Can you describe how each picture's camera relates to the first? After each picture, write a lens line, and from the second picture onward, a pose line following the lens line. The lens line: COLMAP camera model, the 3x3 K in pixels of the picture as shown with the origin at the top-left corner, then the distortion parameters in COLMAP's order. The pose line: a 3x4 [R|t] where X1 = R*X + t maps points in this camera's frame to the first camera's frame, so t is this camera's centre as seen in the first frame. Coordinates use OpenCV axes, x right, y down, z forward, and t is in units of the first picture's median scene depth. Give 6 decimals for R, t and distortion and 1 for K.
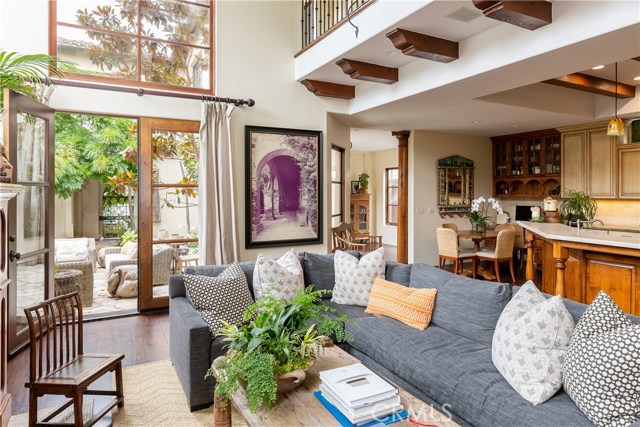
lens RADIAL K [[395.6, 0, 323.8], [0, 395.6, 189.9], [0, 0, 1]] dist [0.002883, 0.000048]
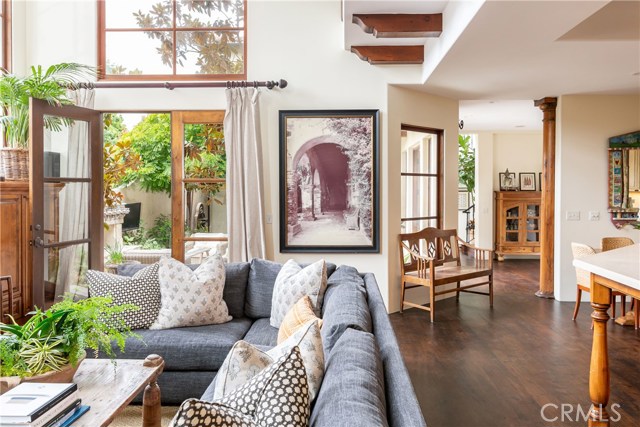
lens RADIAL K [[476.7, 0, 328.7], [0, 476.7, 191.6], [0, 0, 1]] dist [0.001610, -0.000640]
pose [[0.866891, 0.004653, -0.498476, 0.387643], [0.001451, 0.999929, 0.011857, 0.002371], [0.498496, -0.011002, 0.866822, 0.135446]]
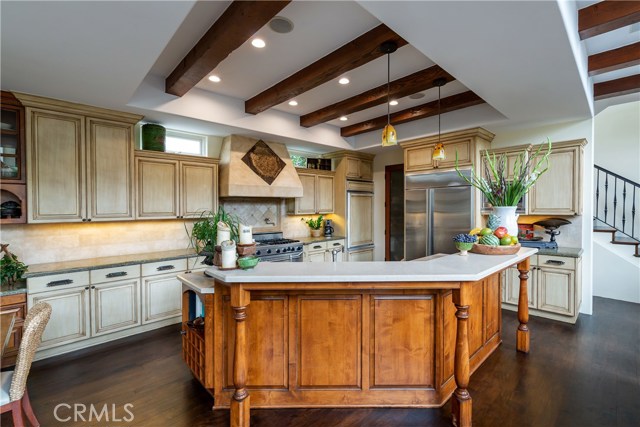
lens RADIAL K [[280.5, 0, 335.1], [0, 280.5, 212.9], [0, 0, 1]] dist [-0.003897, 0.000514]
pose [[-0.293632, -0.016110, 0.955783, 0.125102], [0.006131, 0.999806, 0.018736, 0.000032], [-0.955899, 0.011361, -0.293477, 0.890592]]
